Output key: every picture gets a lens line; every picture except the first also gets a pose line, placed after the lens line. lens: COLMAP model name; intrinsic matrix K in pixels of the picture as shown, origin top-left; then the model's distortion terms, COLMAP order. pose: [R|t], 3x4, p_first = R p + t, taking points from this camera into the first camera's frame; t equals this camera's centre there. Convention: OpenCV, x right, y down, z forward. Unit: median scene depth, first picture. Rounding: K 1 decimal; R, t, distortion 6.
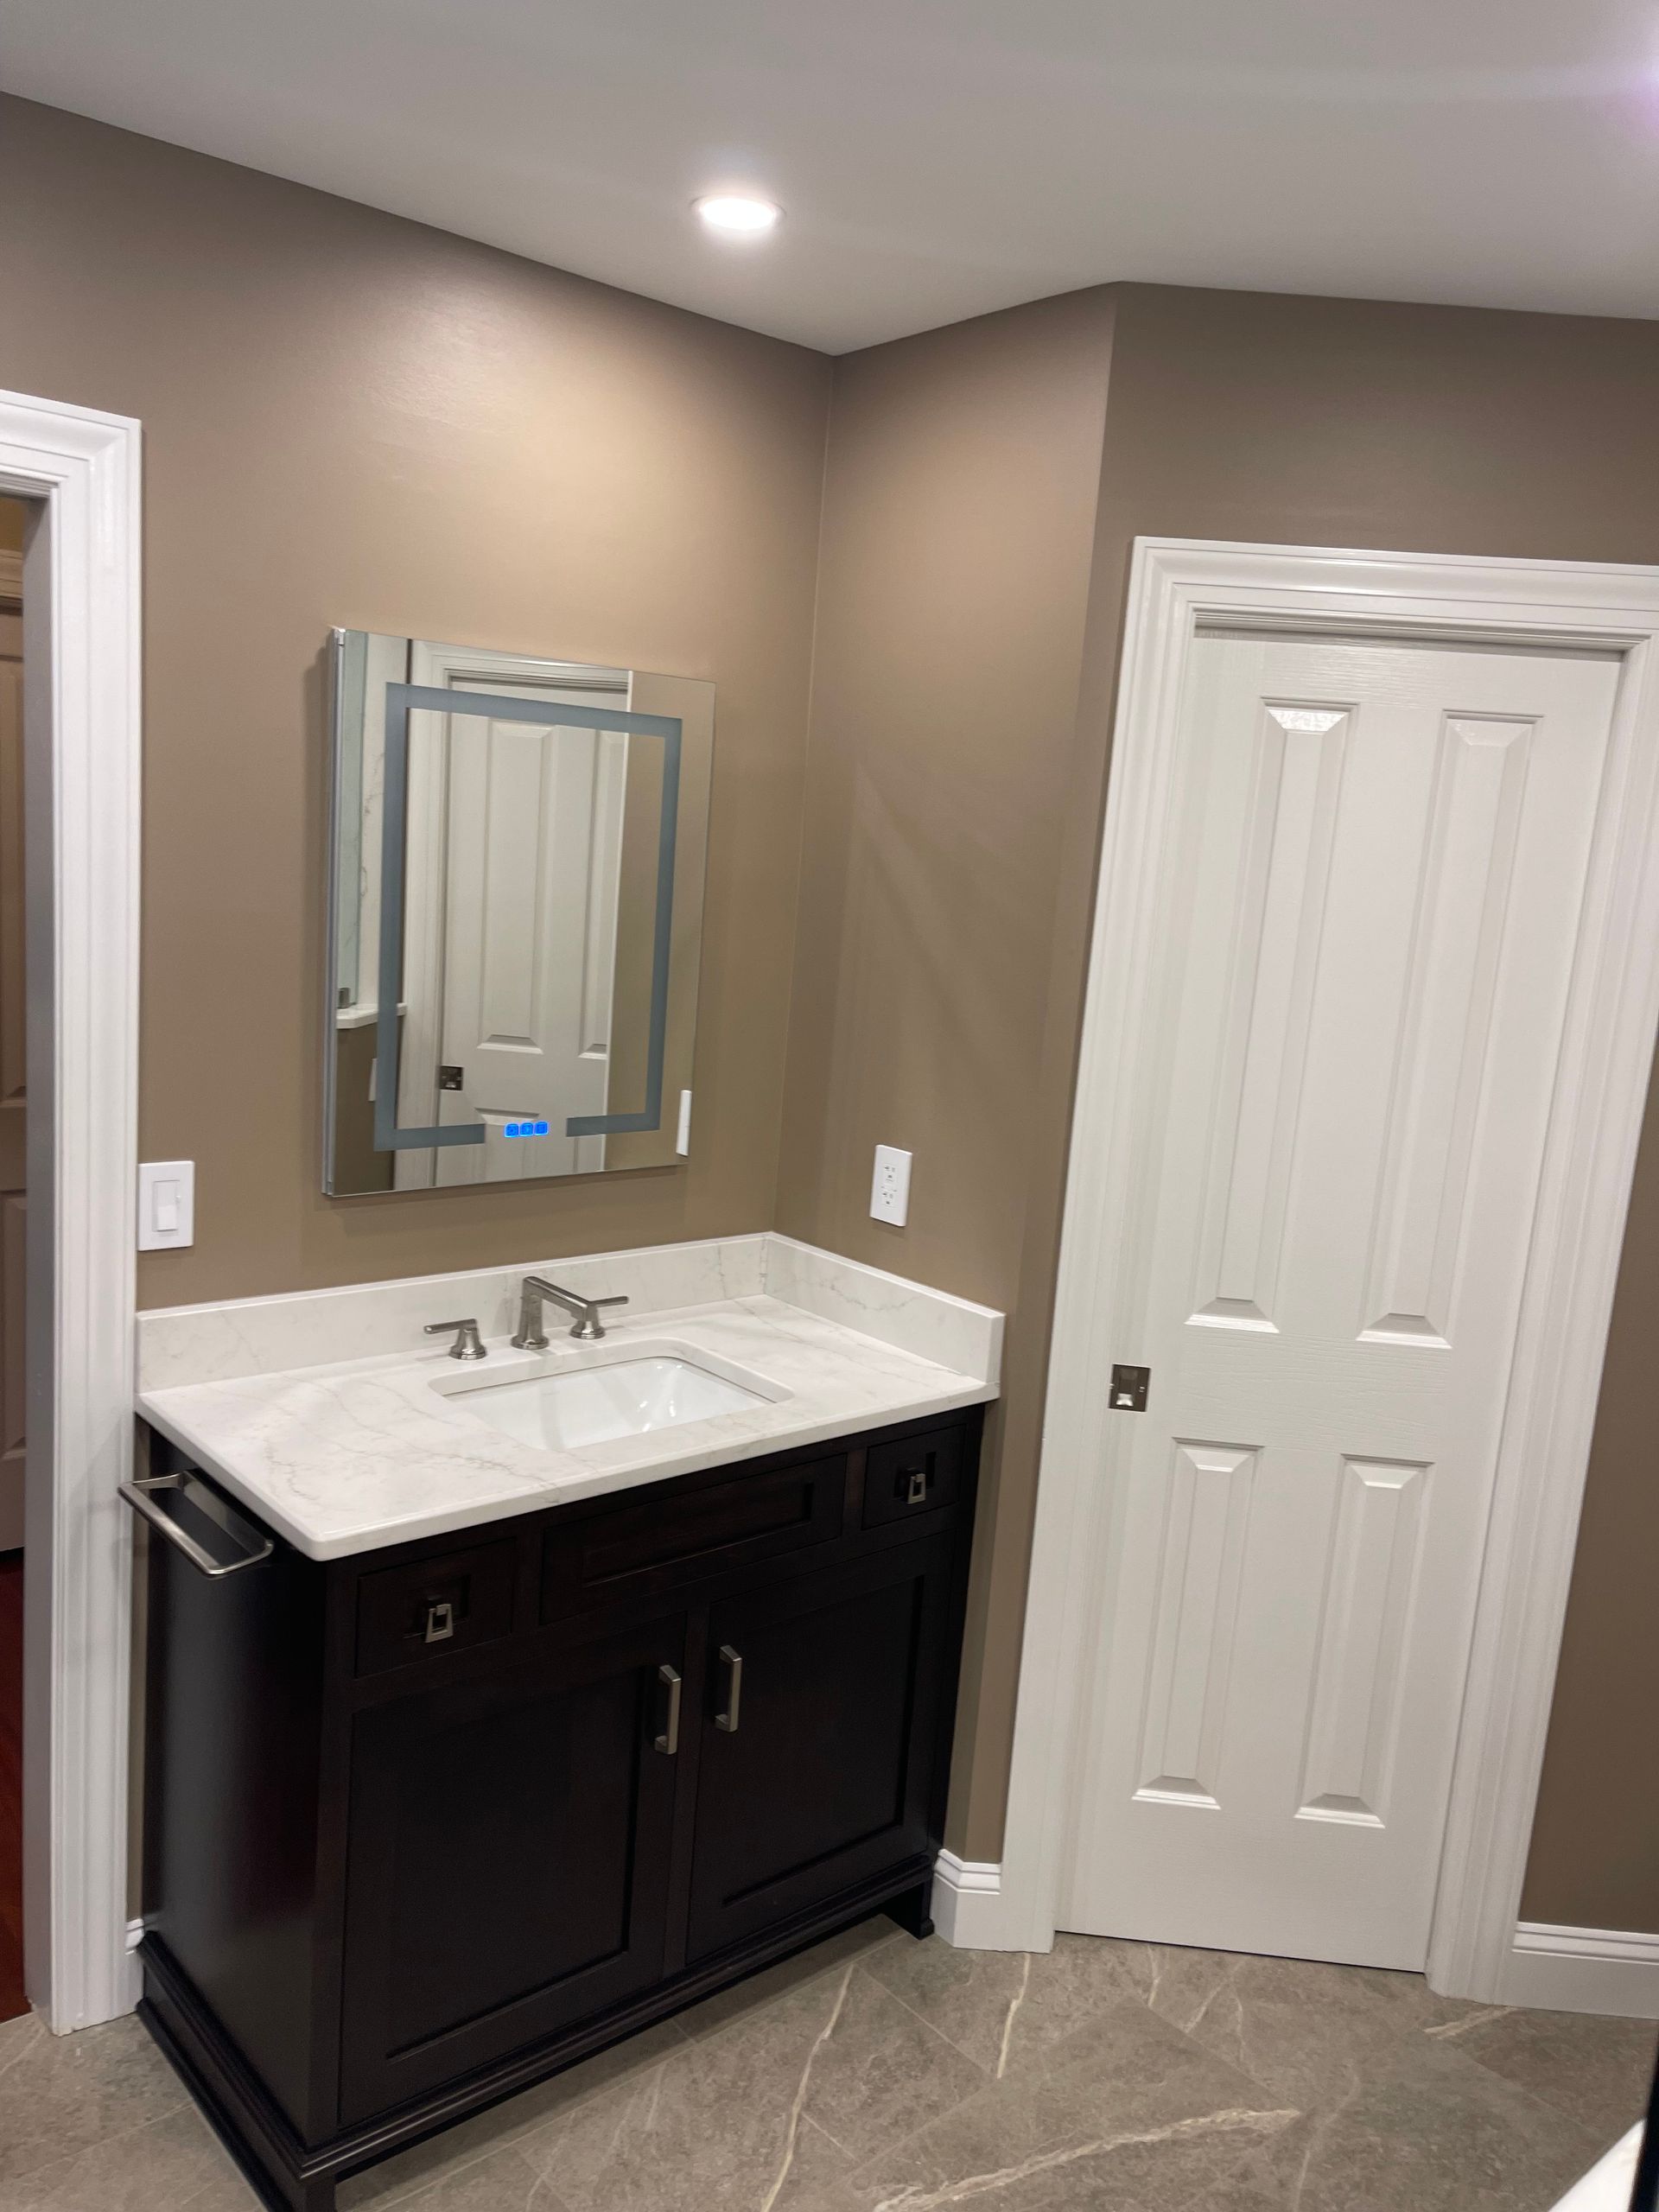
lens RADIAL K [[1686.5, 0, 829.5], [0, 1686.5, 1106.0], [0, 0, 1]] dist [0.038177, -0.005012]
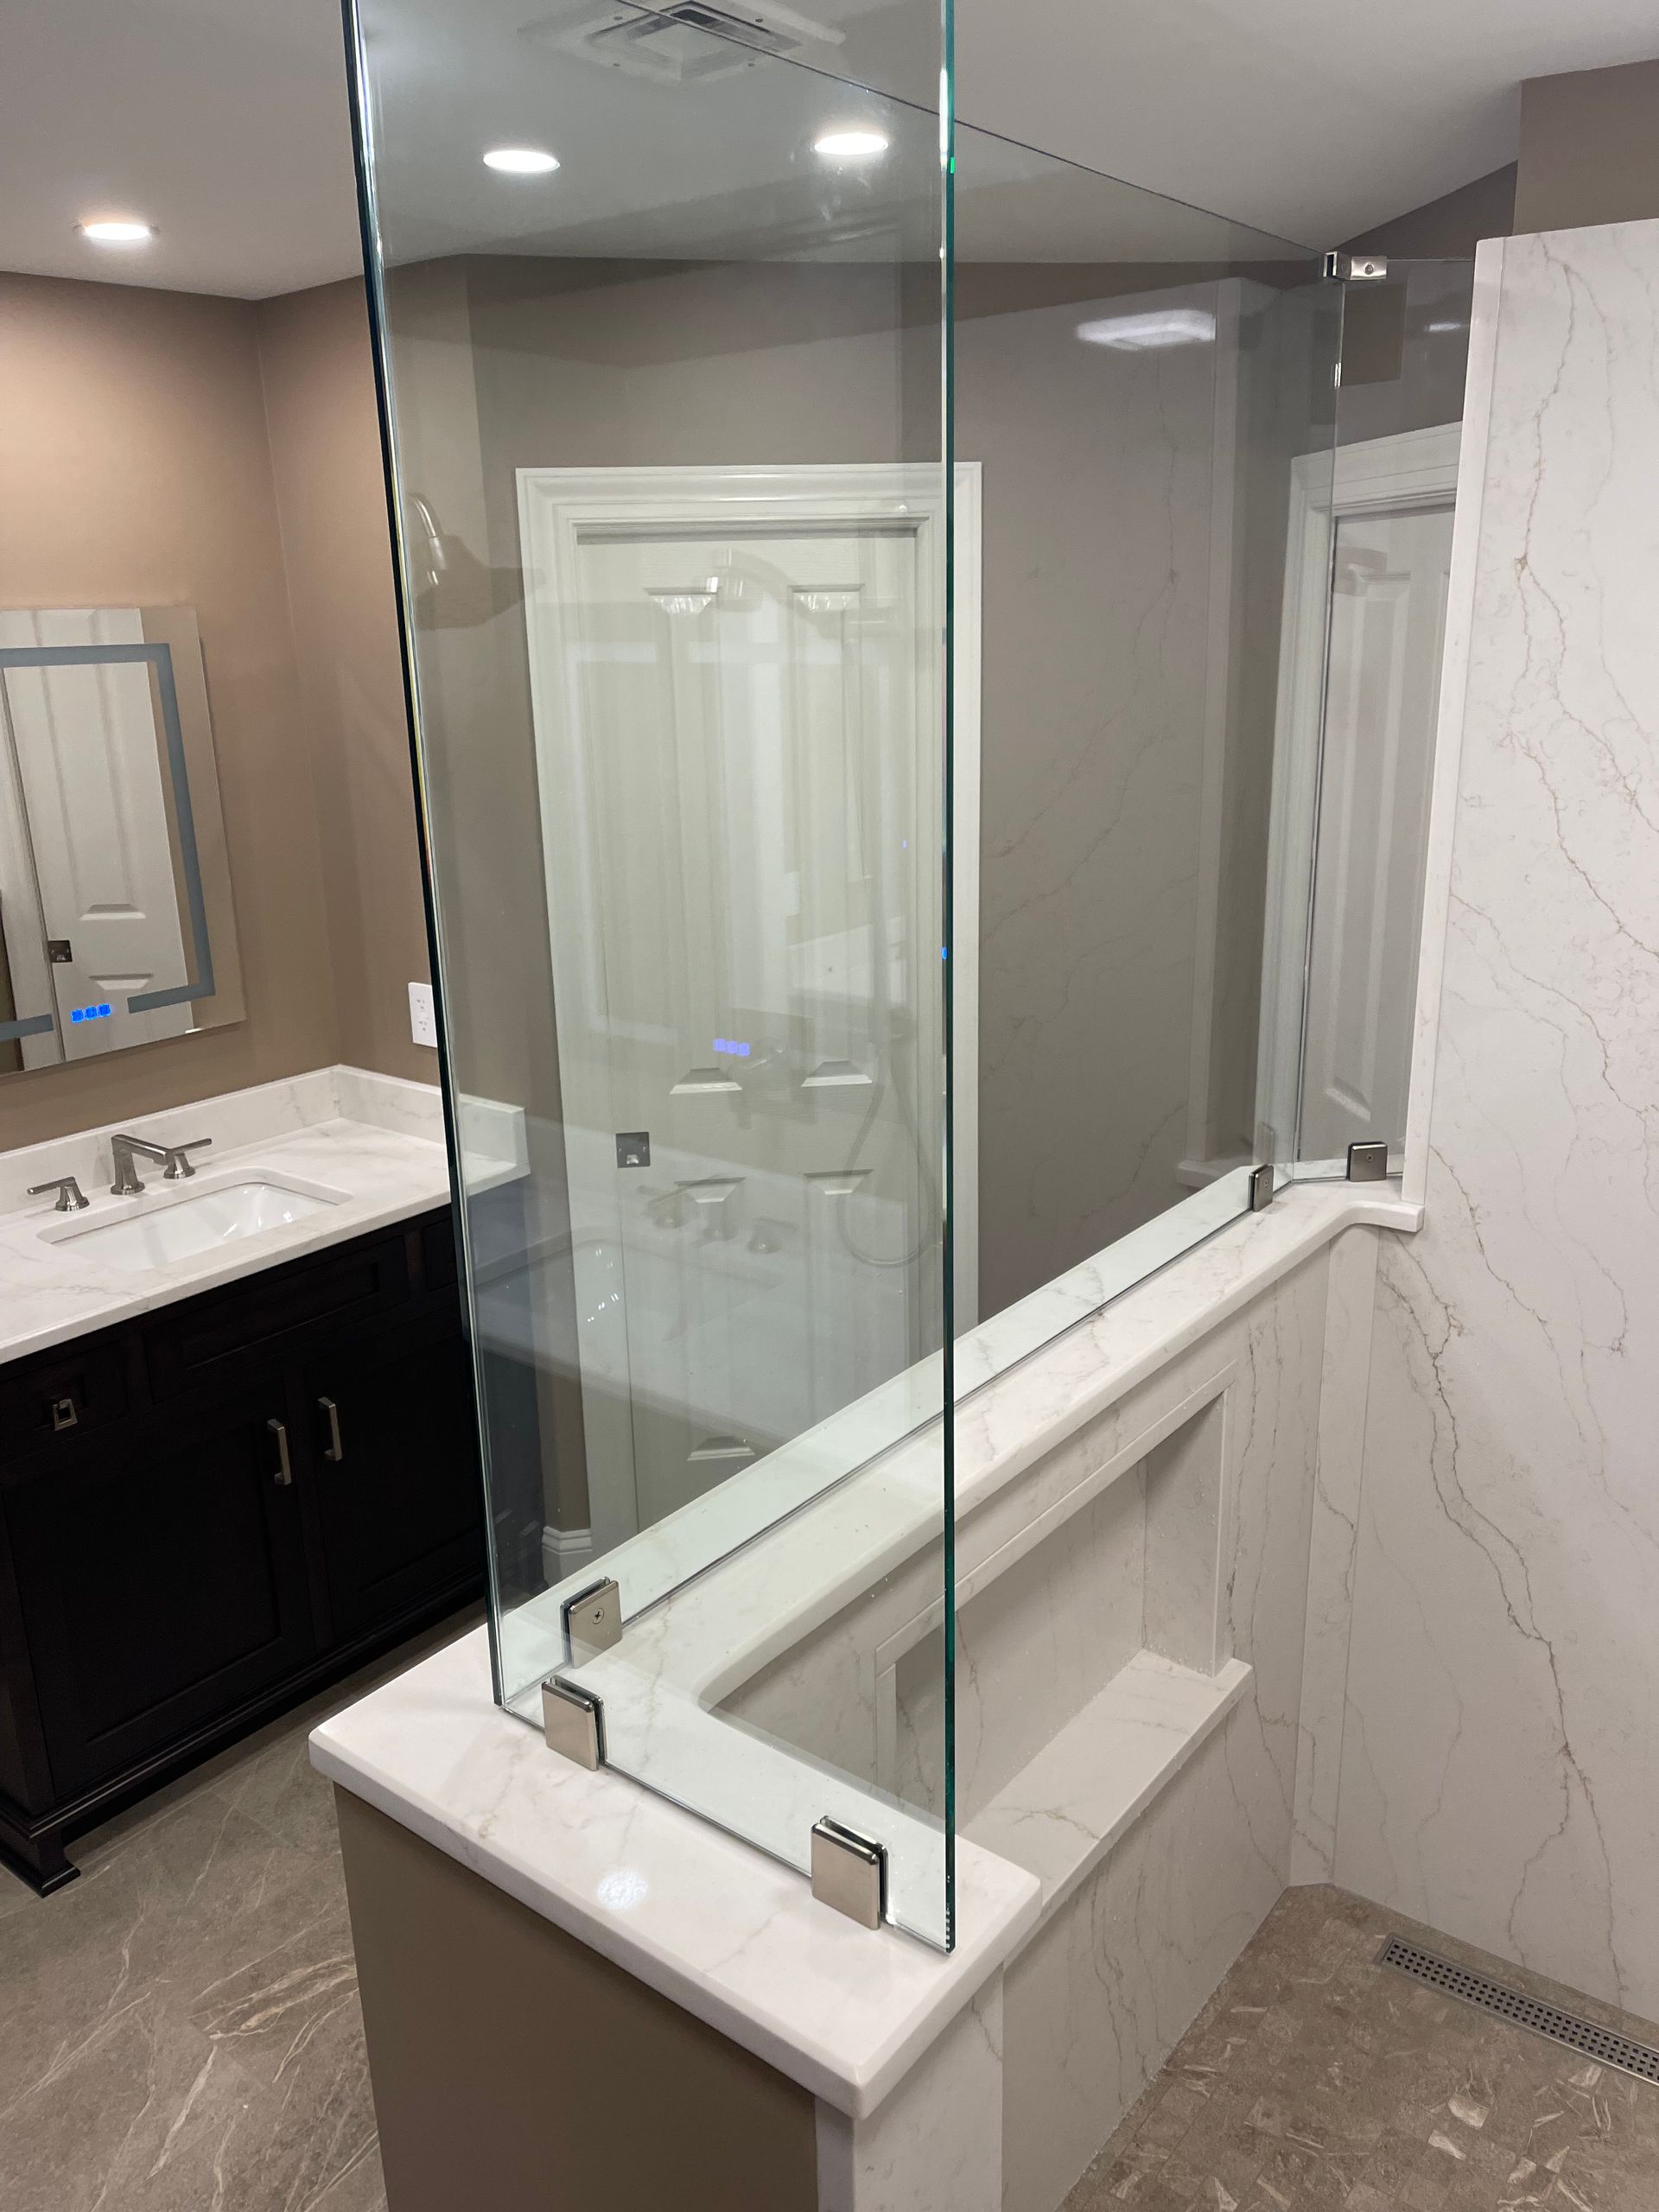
lens RADIAL K [[1695.4, 0, 826.3], [0, 1695.4, 1082.1], [0, 0, 1]] dist [0.008649, 0.060902]
pose [[0.977036, -0.144535, 0.156555, 0.127853], [0.124739, 0.983679, 0.129676, -0.028584], [-0.172742, -0.107170, 0.979119, -0.255137]]
